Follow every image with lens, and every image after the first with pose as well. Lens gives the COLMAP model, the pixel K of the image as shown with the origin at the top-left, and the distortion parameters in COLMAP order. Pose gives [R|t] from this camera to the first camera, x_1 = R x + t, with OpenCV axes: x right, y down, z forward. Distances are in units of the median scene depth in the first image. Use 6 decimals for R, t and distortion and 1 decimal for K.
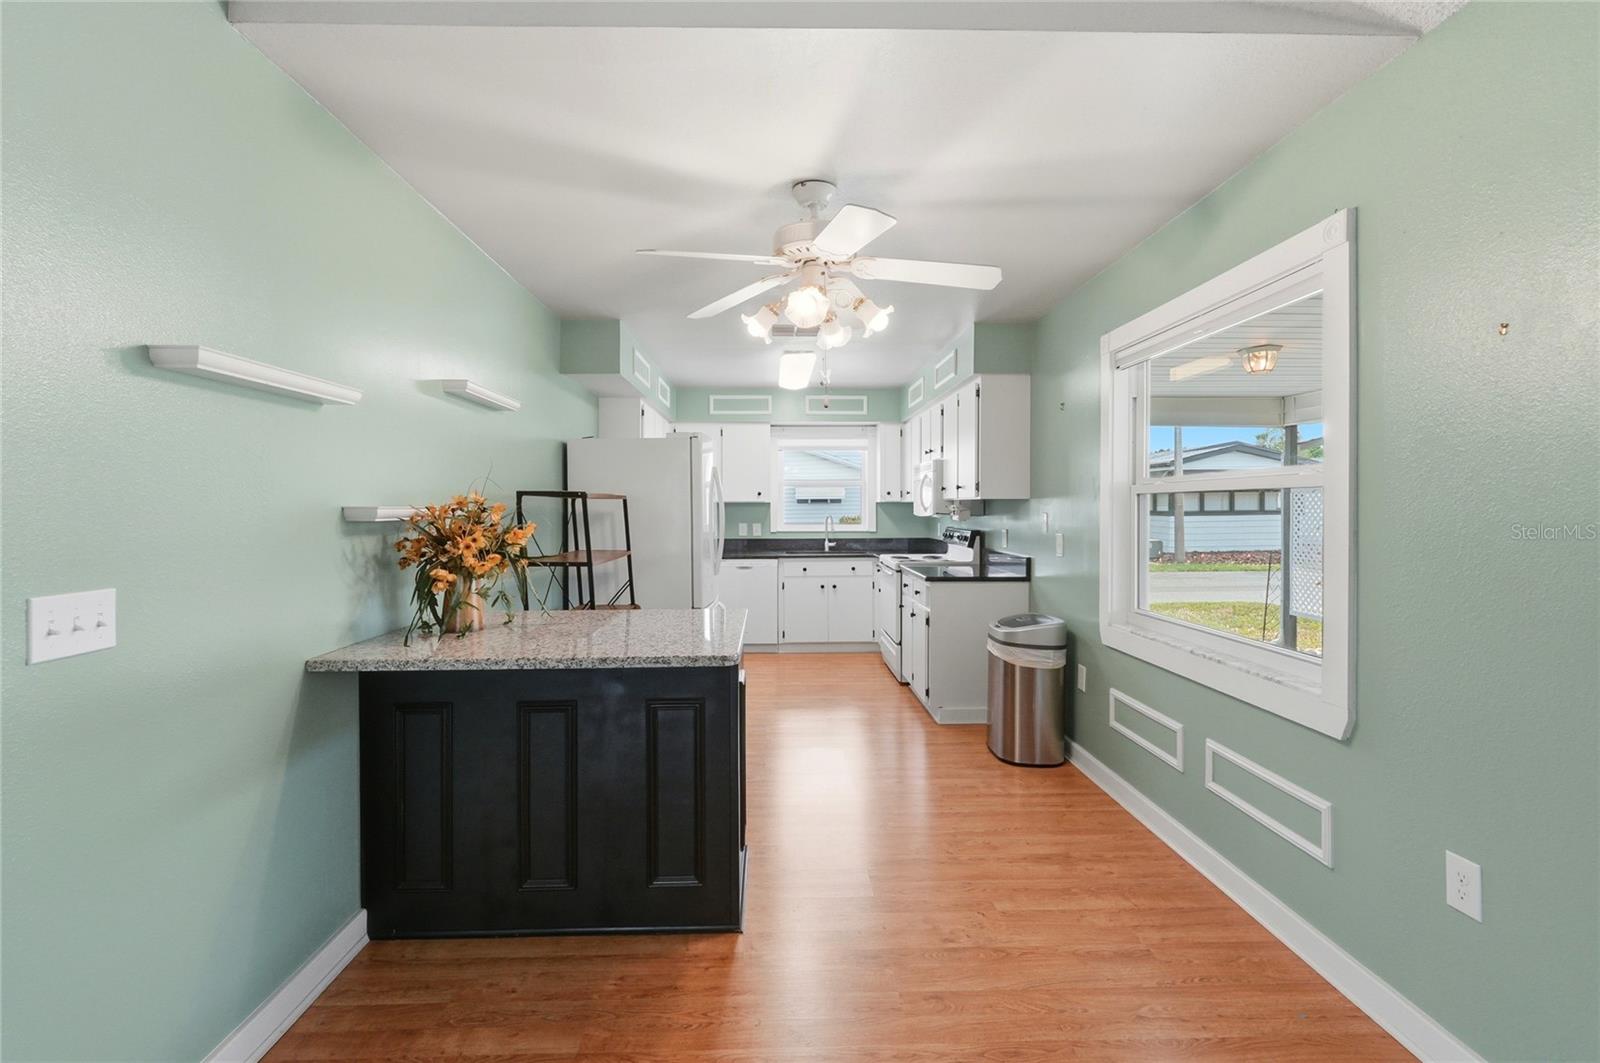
lens RADIAL K [[712.8, 0, 794.3], [0, 712.8, 509.4], [0, 0, 1]] dist [0.001478, 0.000088]
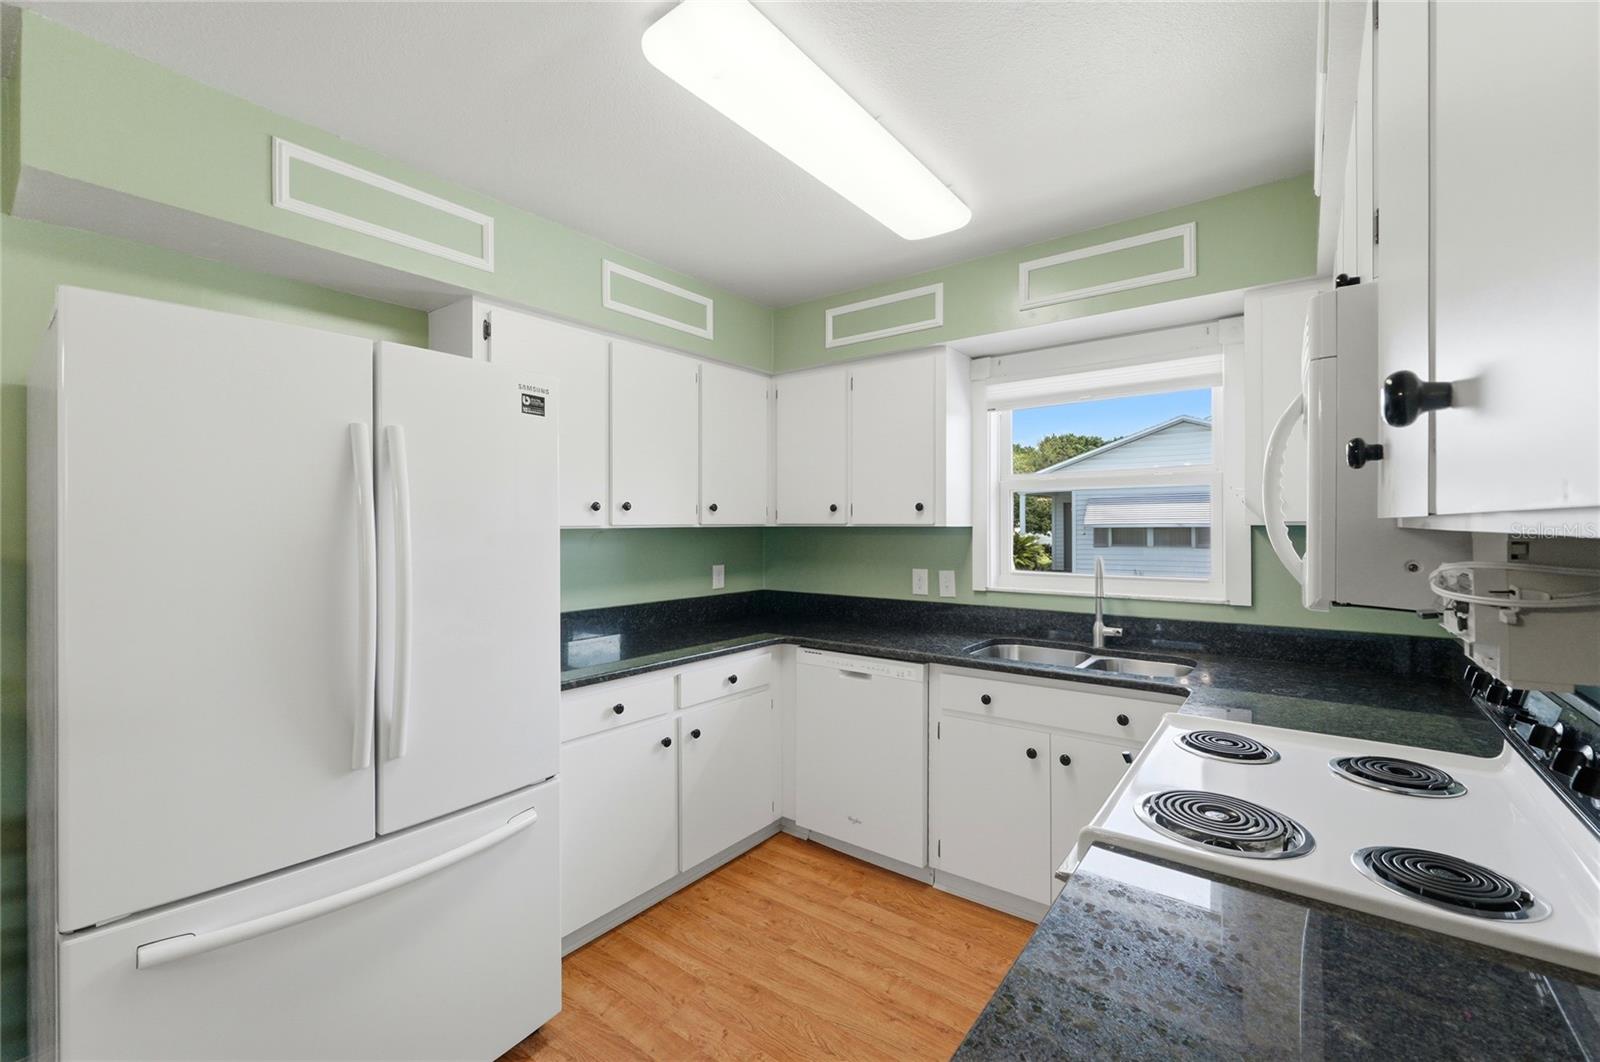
lens RADIAL K [[673.5, 0, 791.8], [0, 673.5, 526.2], [0, 0, 1]] dist [-0.003045, -0.000059]
pose [[0.778418, -0.000466, -0.627746, 0.194930], [0.000722, 1.000000, 0.000153, -0.012758], [0.627746, -0.000573, 0.778418, 0.776071]]
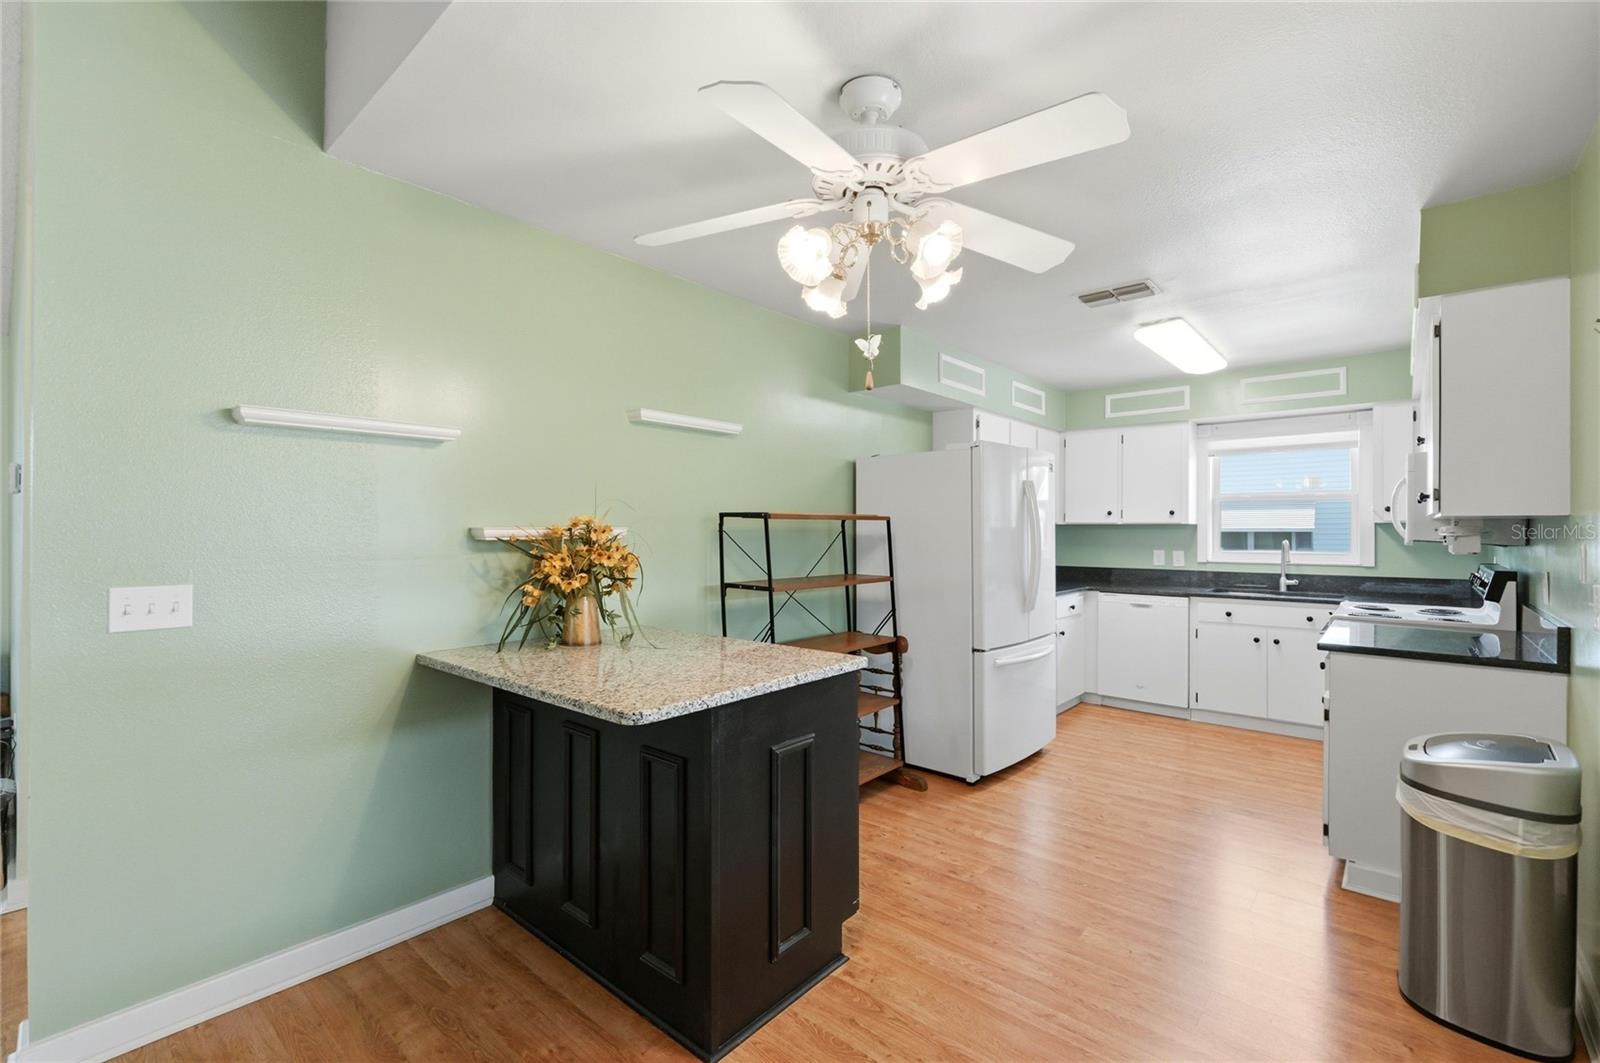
lens RADIAL K [[696.0, 0, 800.4], [0, 696.0, 526.4], [0, 0, 1]] dist [0.000548, 0.000679]
pose [[0.737350, -0.000740, -0.675511, 0.210091], [-0.004721, 0.999969, -0.006248, -0.000256], [0.675495, 0.007796, 0.737324, 0.198633]]
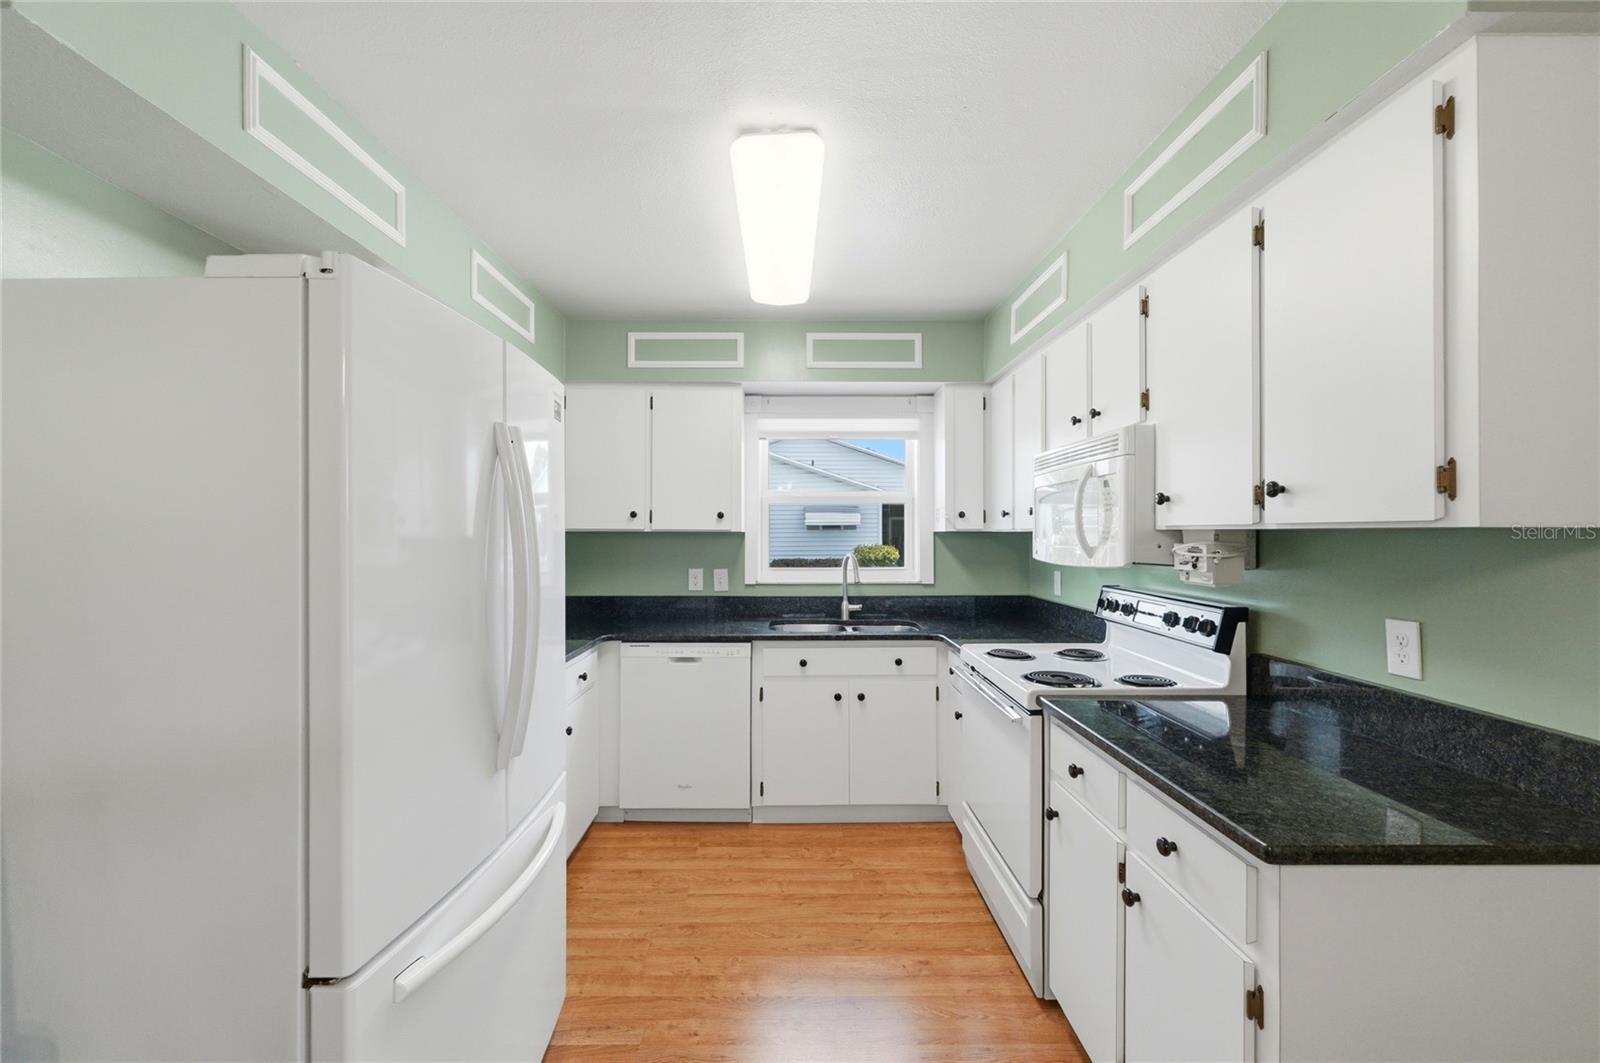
lens RADIAL K [[678.6, 0, 796.7], [0, 678.6, 528.3], [0, 0, 1]] dist [-0.001611, 0.000035]
pose [[0.999866, 0.001327, -0.016312, 0.021230], [-0.001482, 0.999954, -0.009475, -0.009501], [0.016299, 0.009497, 0.999822, 0.613826]]
